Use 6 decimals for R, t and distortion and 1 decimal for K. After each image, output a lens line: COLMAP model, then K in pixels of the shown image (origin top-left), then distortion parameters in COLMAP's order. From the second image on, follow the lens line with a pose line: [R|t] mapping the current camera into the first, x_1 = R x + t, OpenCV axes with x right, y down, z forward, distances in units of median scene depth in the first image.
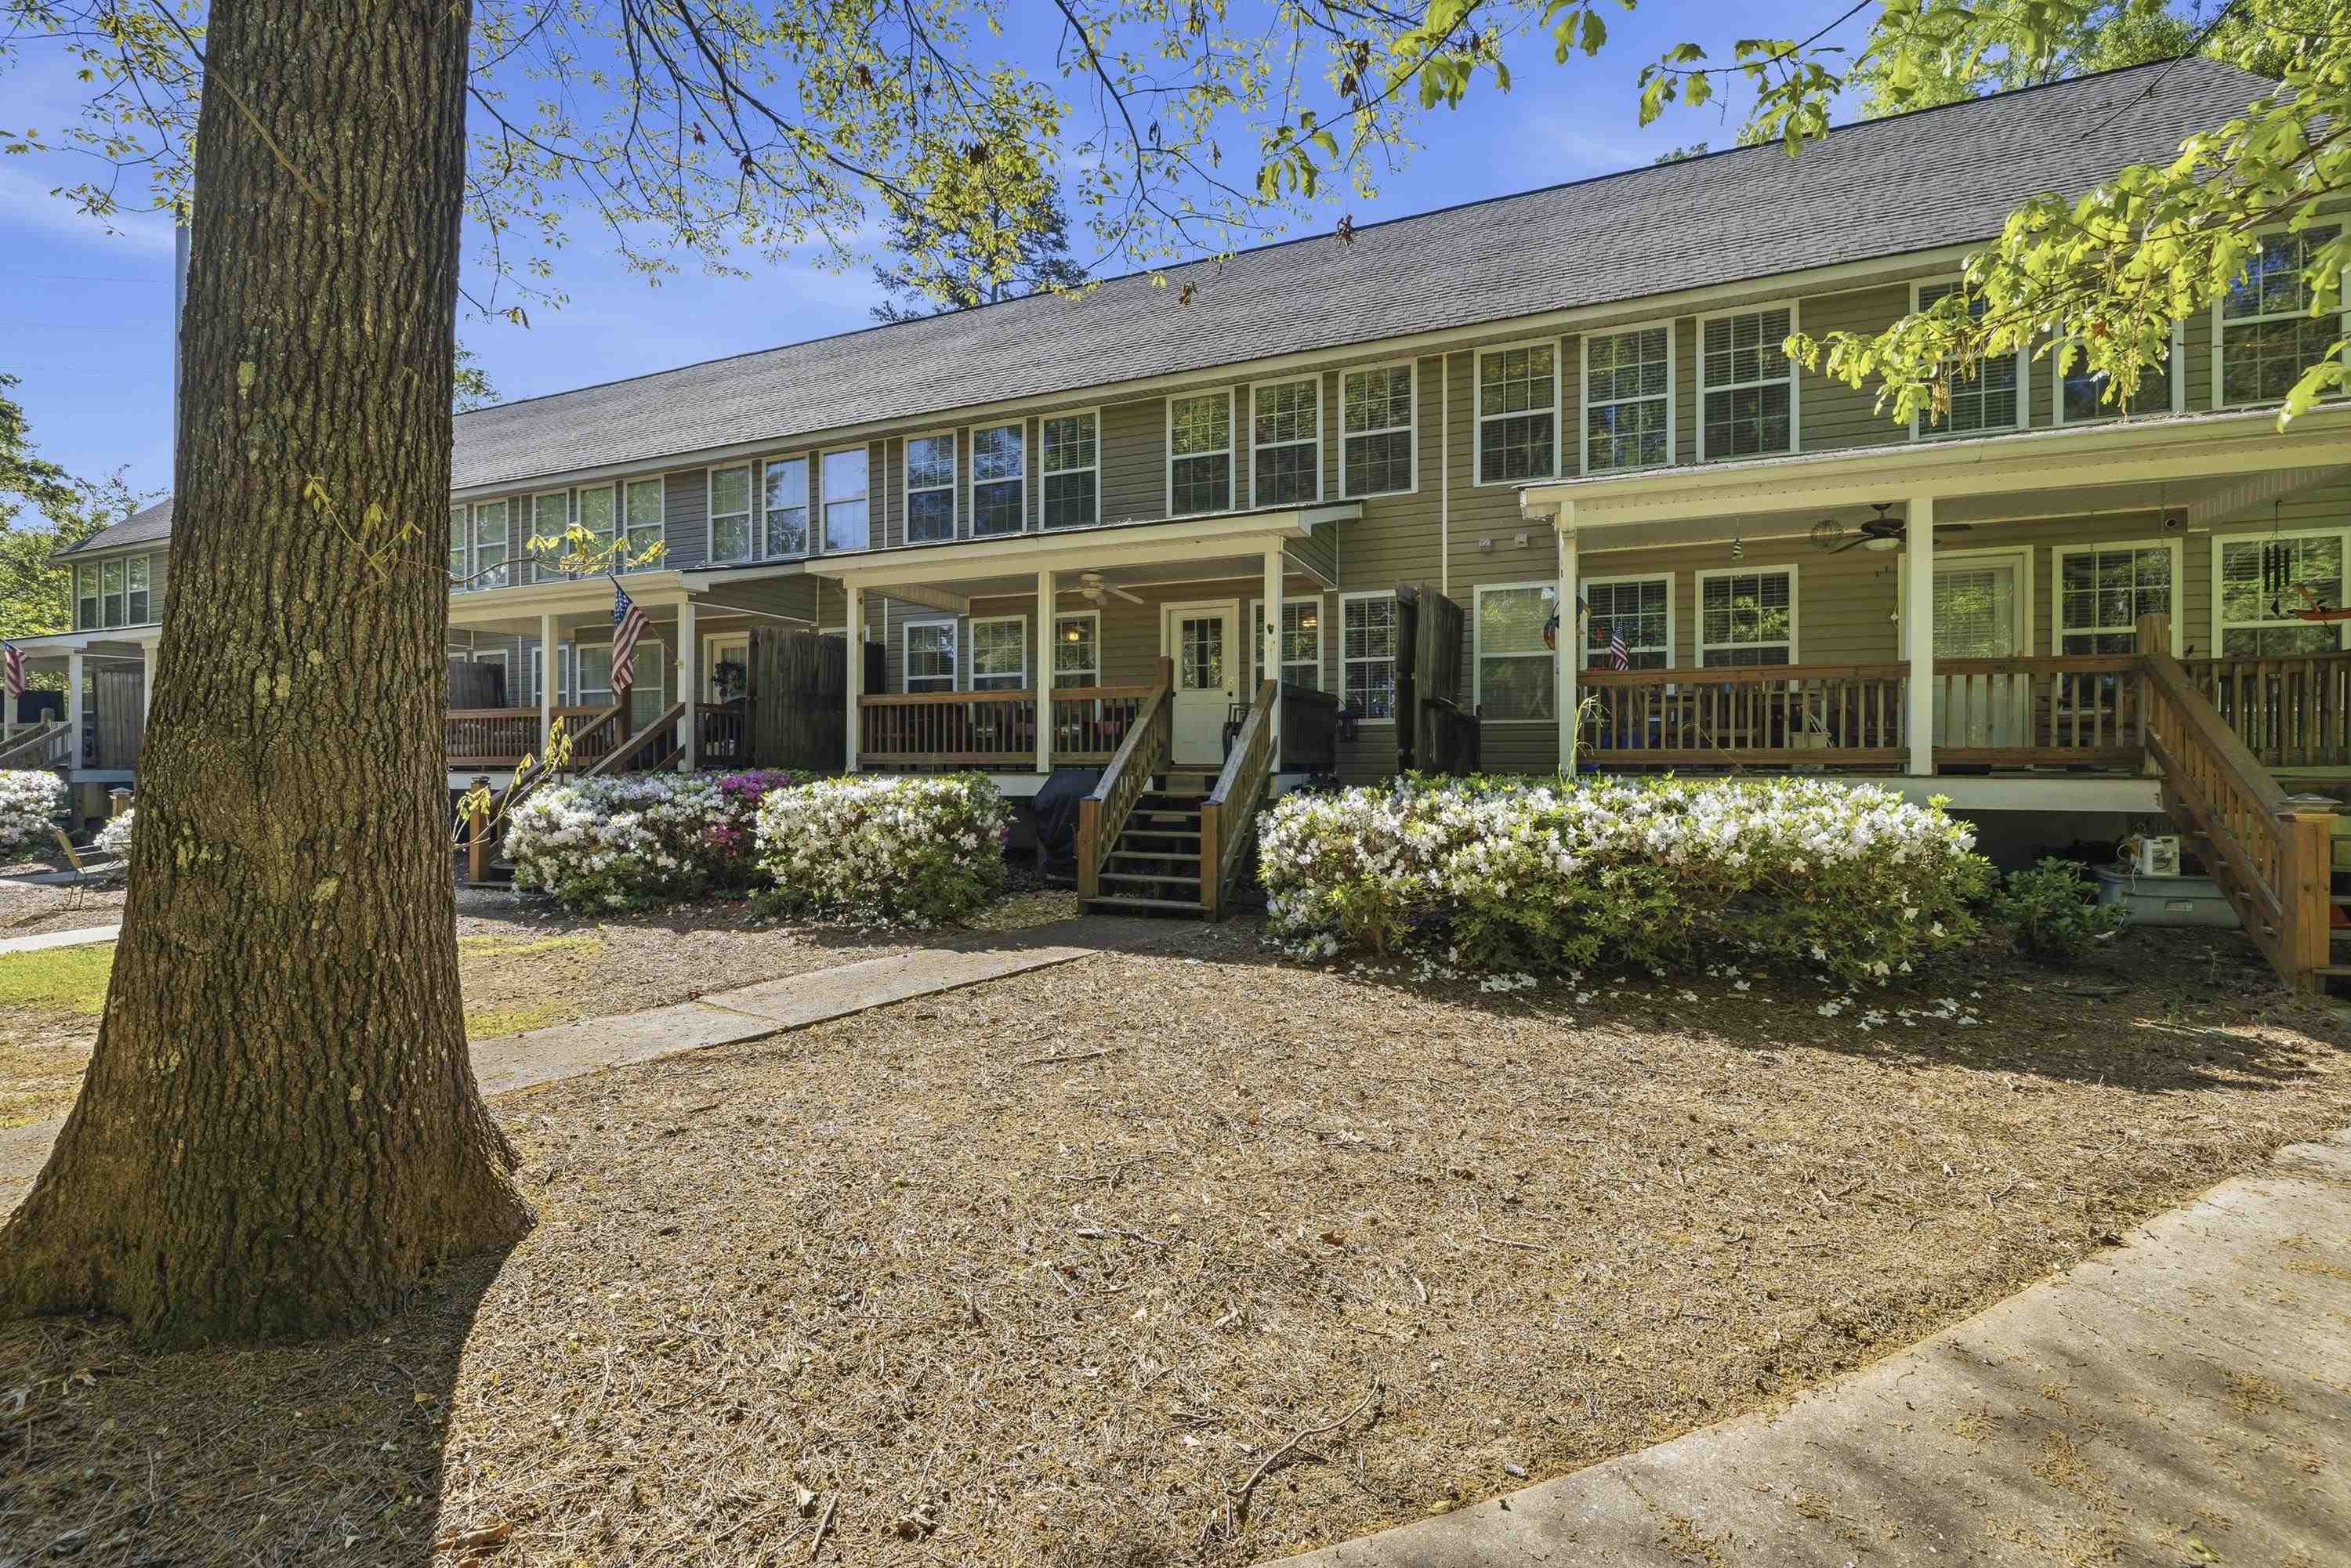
lens RADIAL K [[994.6, 0, 1176.5], [0, 994.6, 775.2], [0, 0, 1]] dist [0.001097, -0.000318]
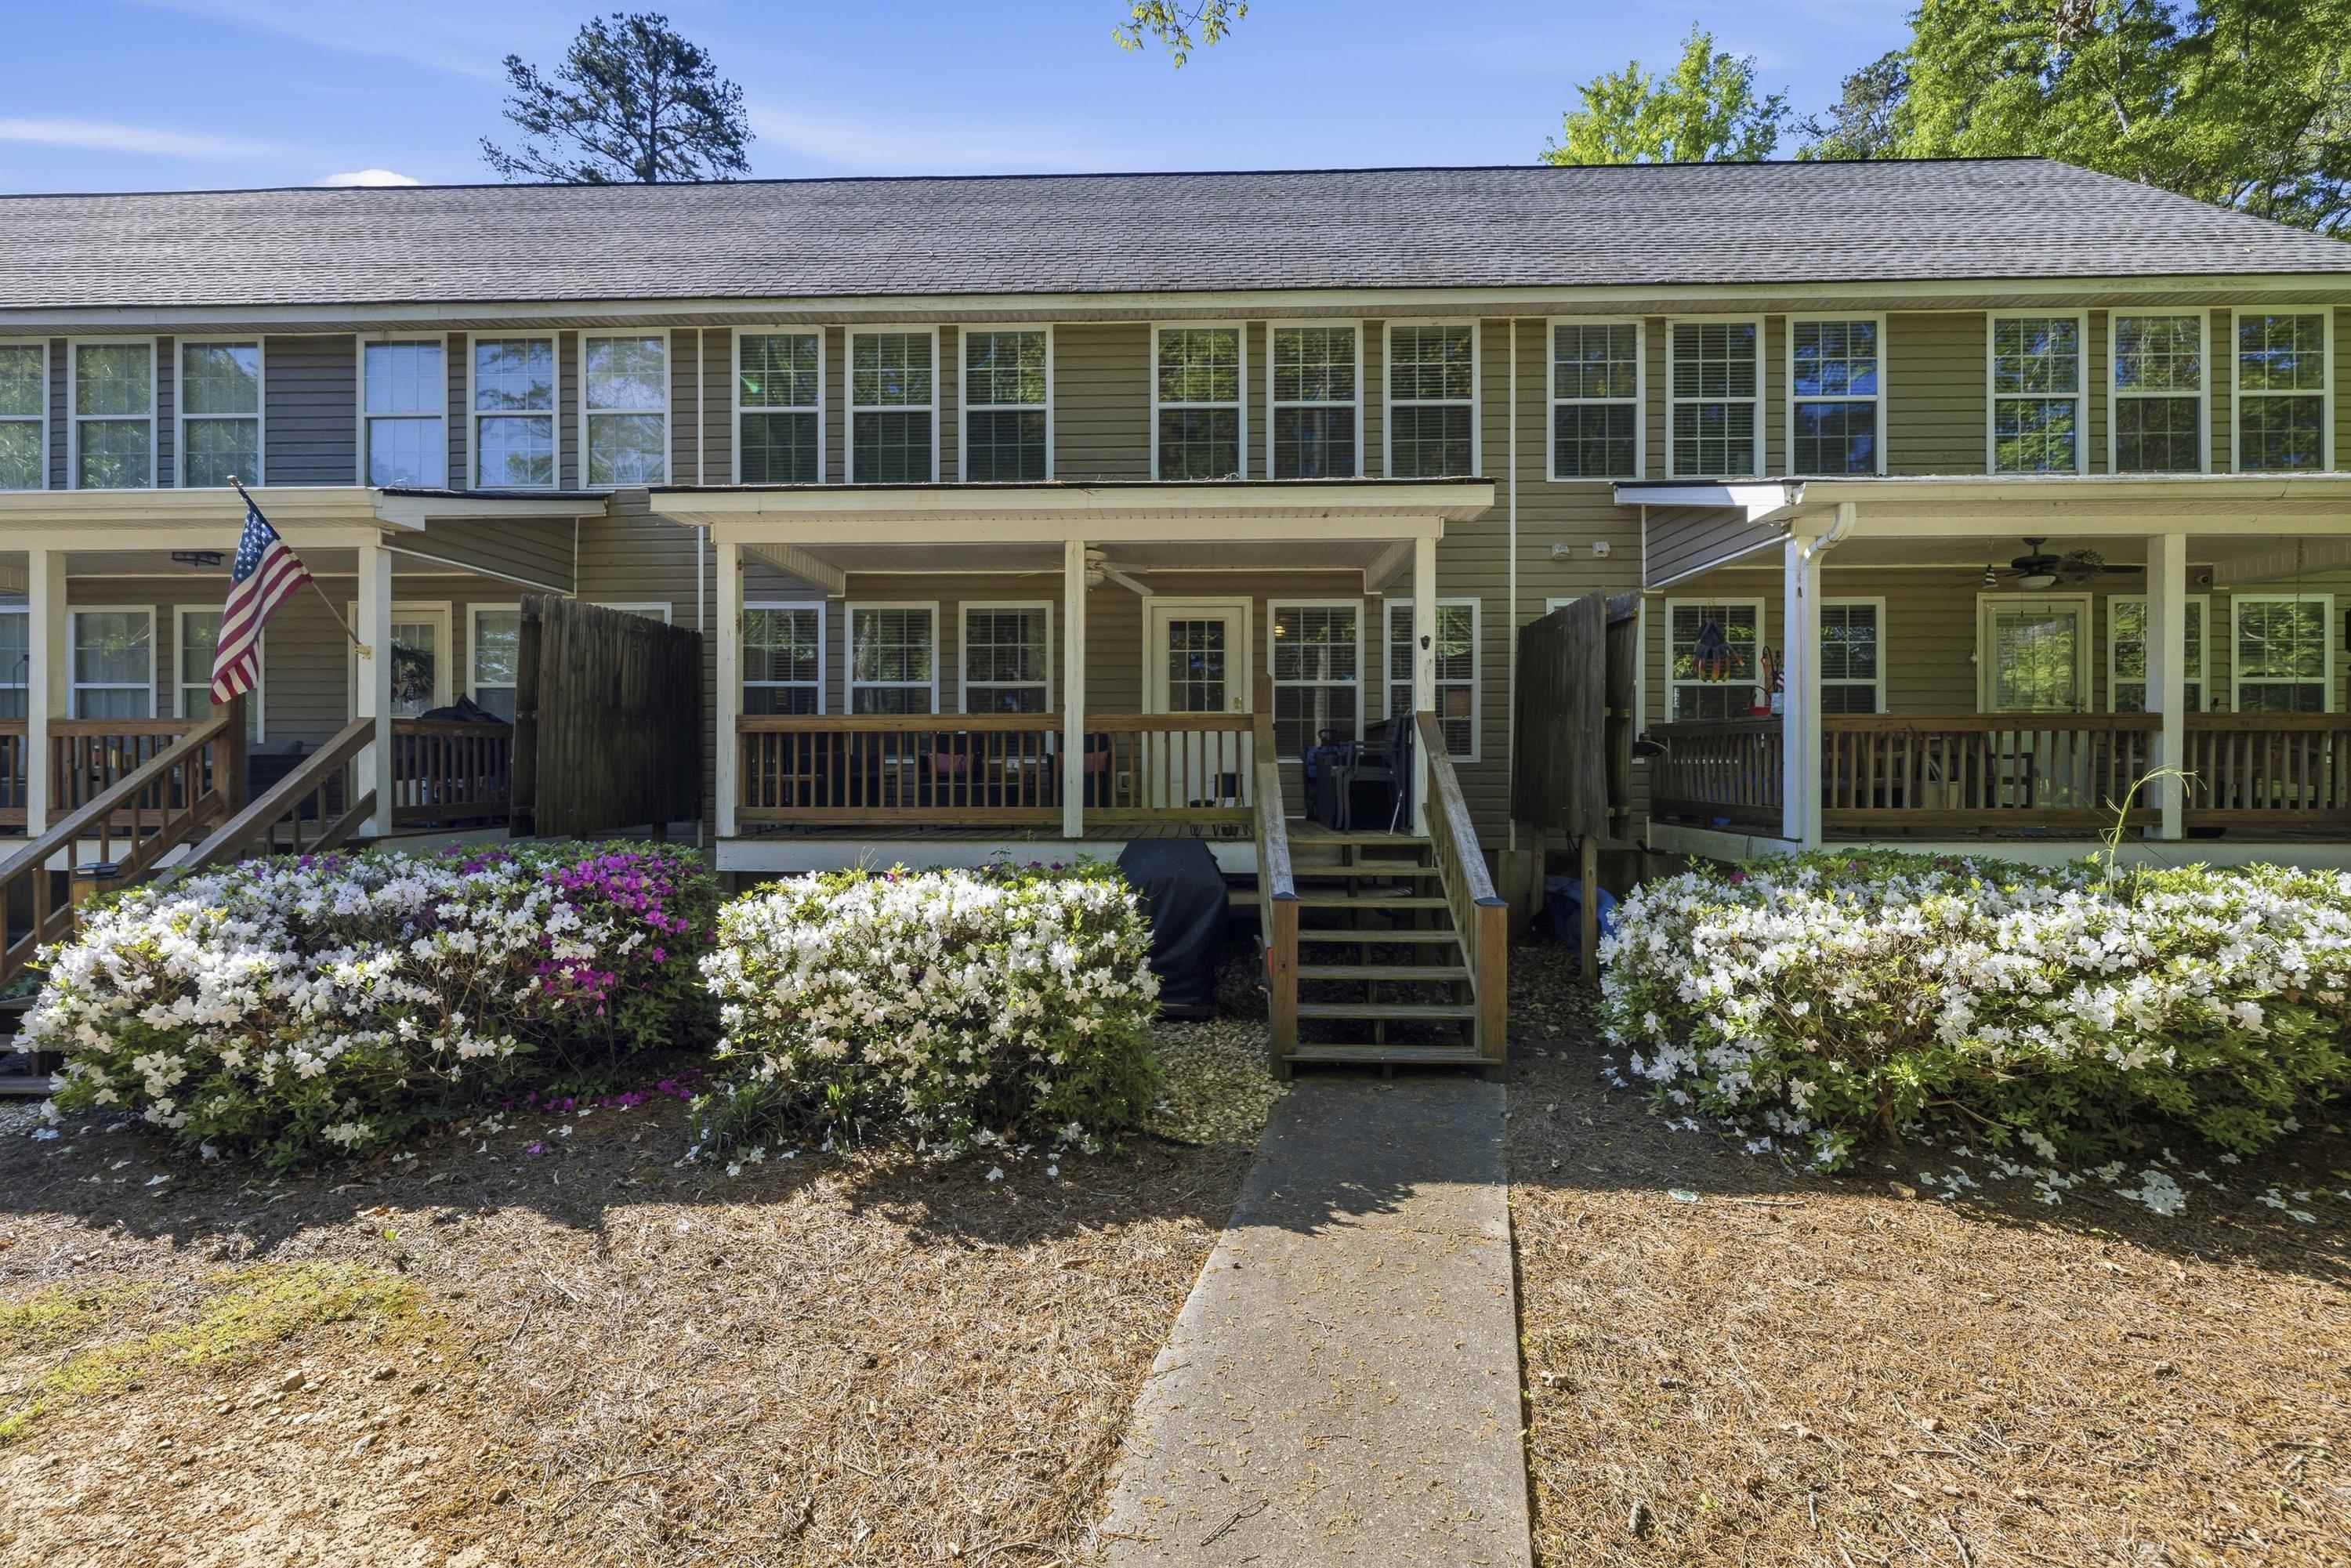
lens RADIAL K [[994.6, 0, 1176.5], [0, 994.6, 775.2], [0, 0, 1]] dist [0.001097, -0.000318]
pose [[0.936012, -0.003290, 0.351952, -0.324801], [0.003280, 0.999994, 0.000627, -0.047830], [-0.351952, 0.000568, 0.936018, 0.359851]]
